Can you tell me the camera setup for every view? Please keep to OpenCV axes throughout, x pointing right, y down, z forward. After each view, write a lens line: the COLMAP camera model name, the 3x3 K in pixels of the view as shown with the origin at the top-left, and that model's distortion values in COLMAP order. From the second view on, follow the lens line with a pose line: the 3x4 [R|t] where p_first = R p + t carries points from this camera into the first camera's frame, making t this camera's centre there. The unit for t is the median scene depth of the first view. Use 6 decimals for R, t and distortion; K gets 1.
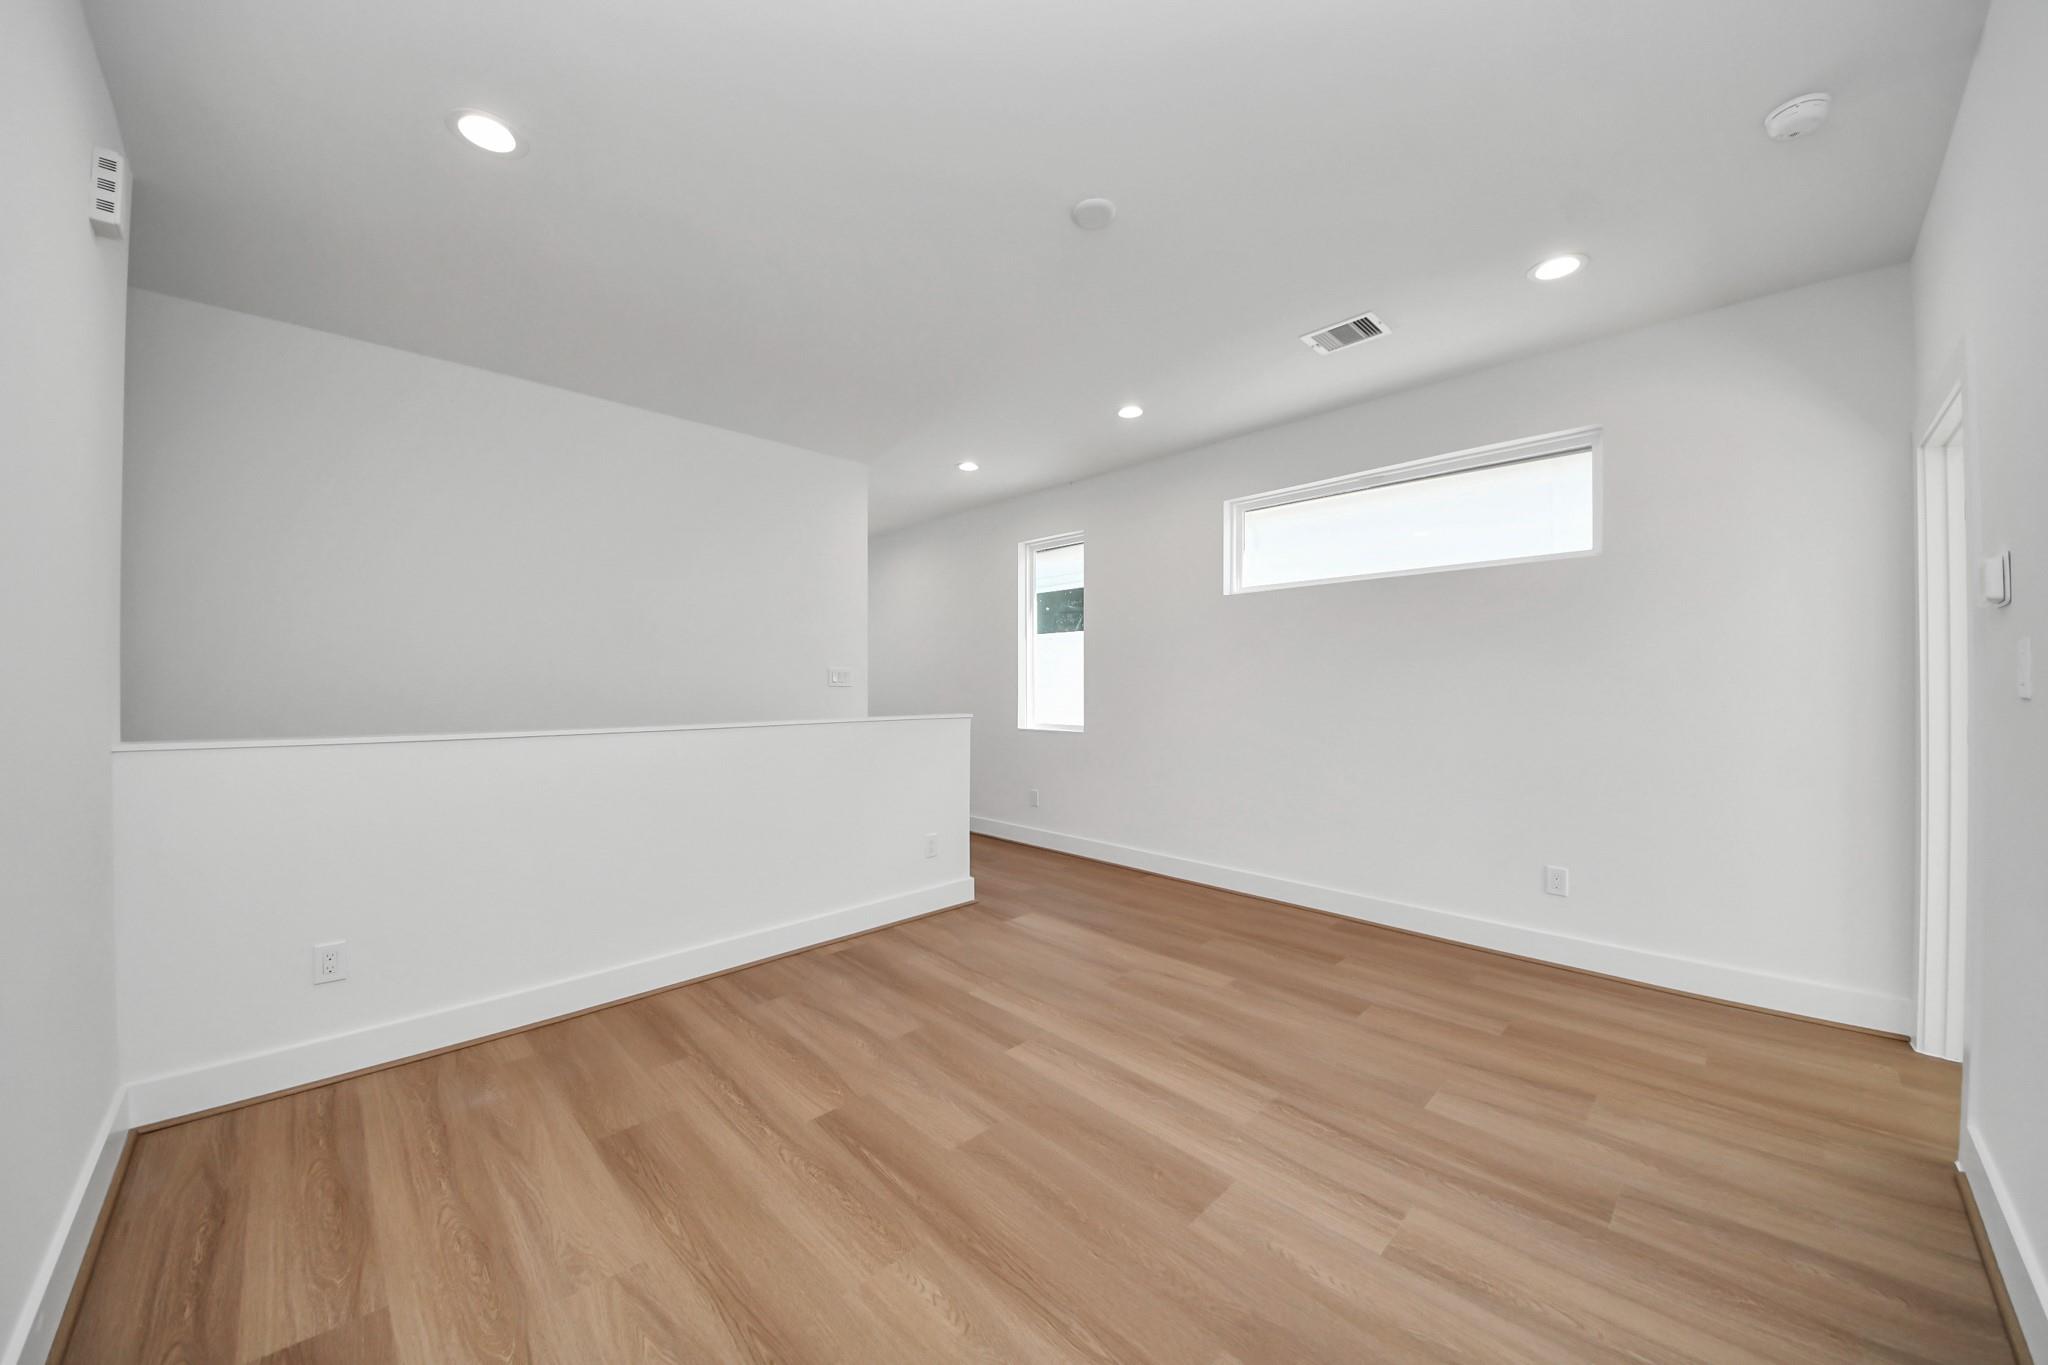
lens RADIAL K [[725.6, 0, 1020.3], [0, 725.6, 672.8], [0, 0, 1]] dist [-0.000207, -0.002665]
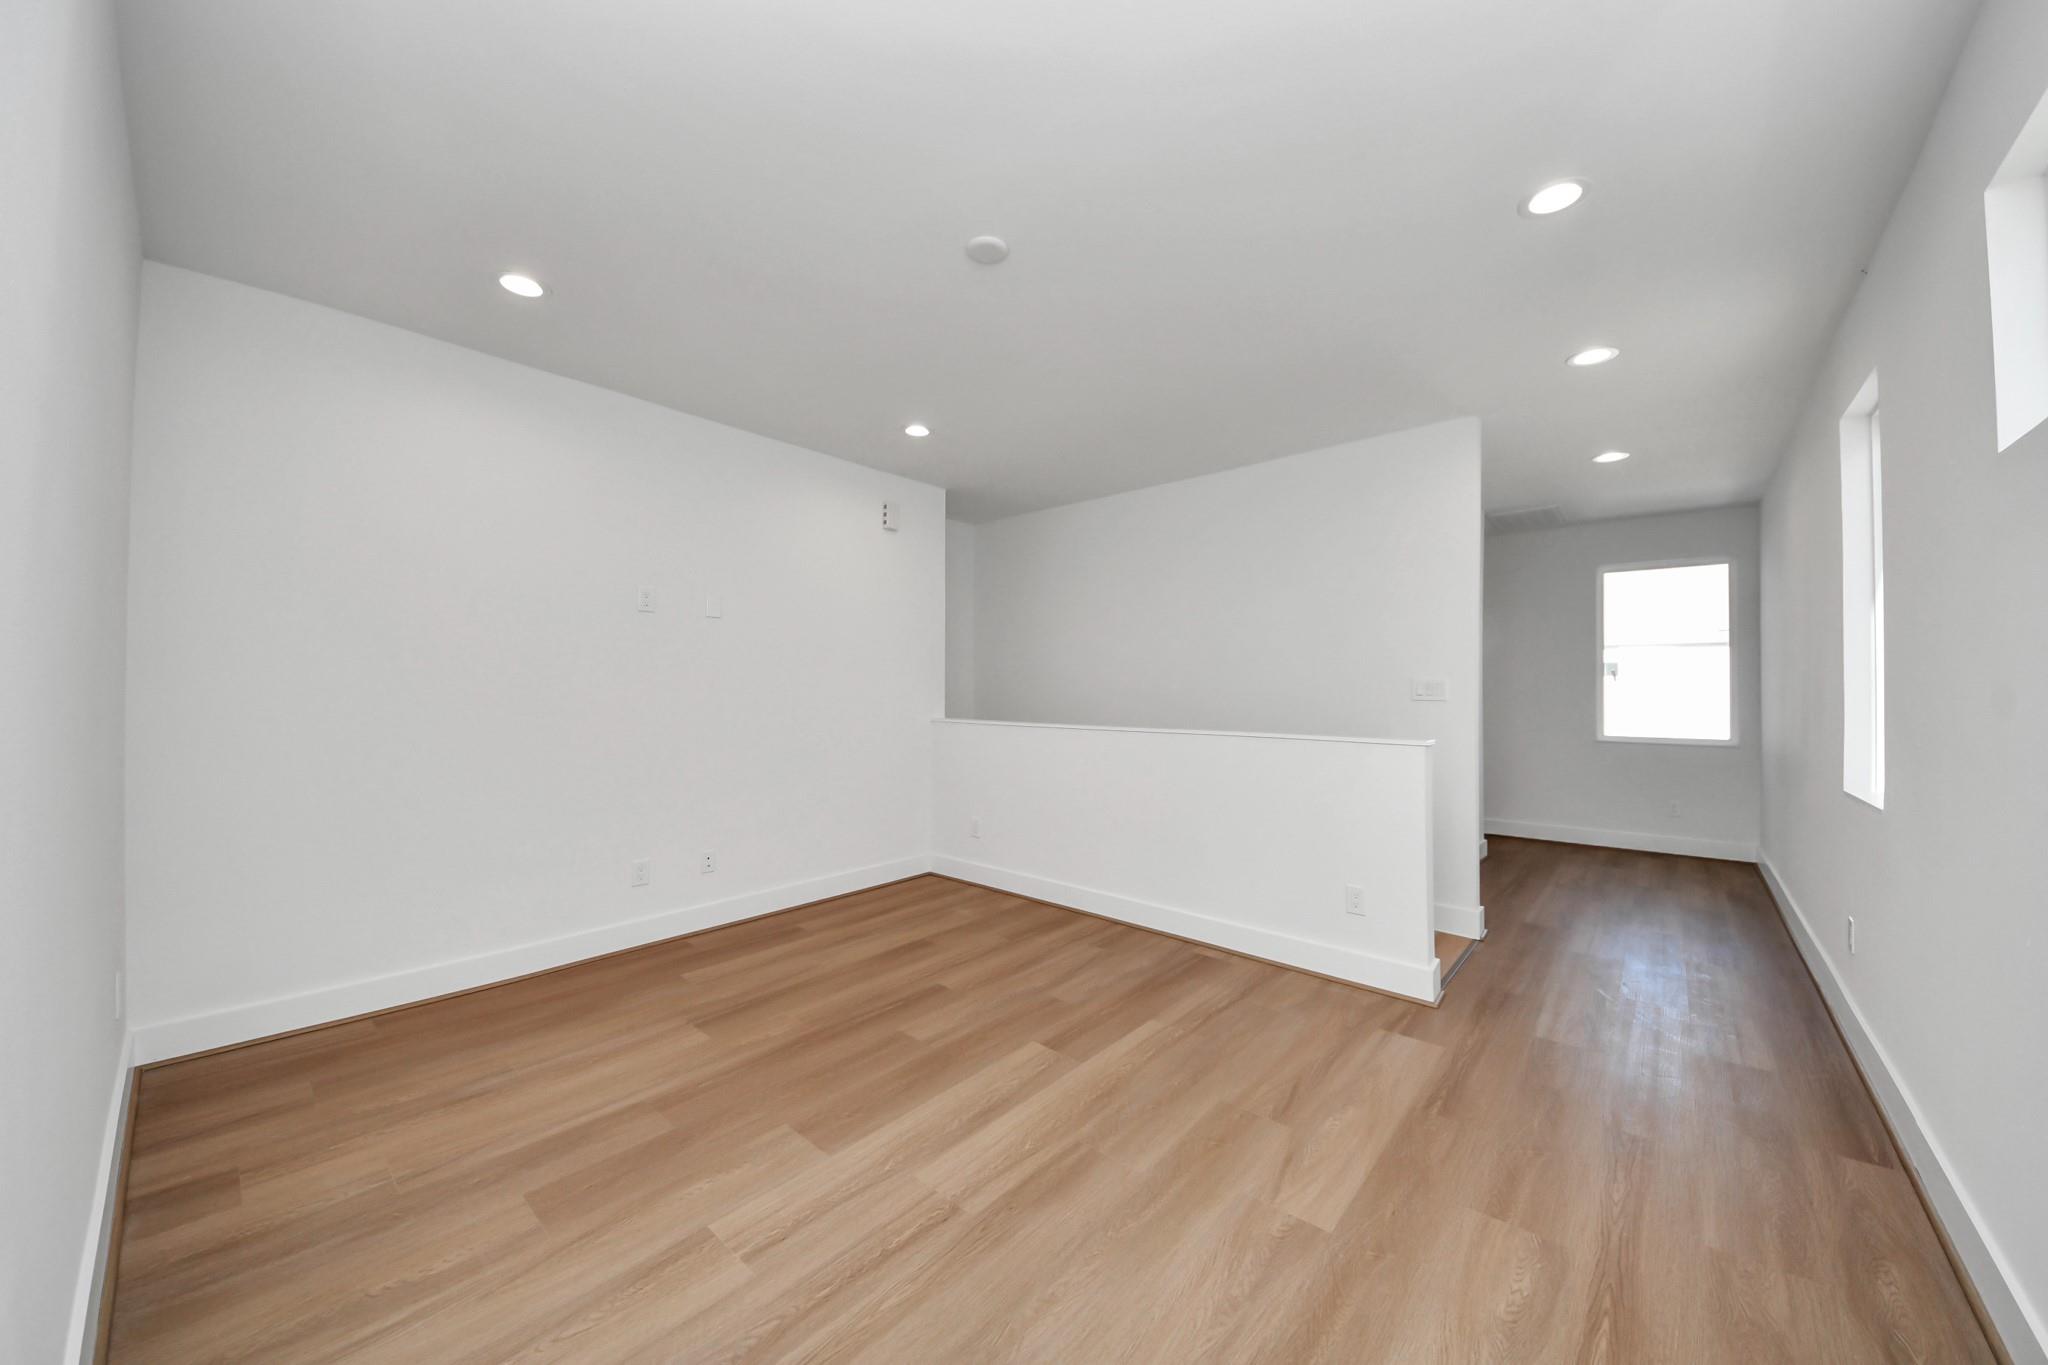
lens RADIAL K [[725.6, 0, 1023.0], [0, 725.6, 678.6], [0, 0, 1]] dist [-0.000207, -0.002665]
pose [[0.093946, -0.003194, -0.995572, 1.029136], [-0.007183, 0.999967, -0.003886, -0.008981], [0.995551, 0.007516, 0.093920, 0.863531]]
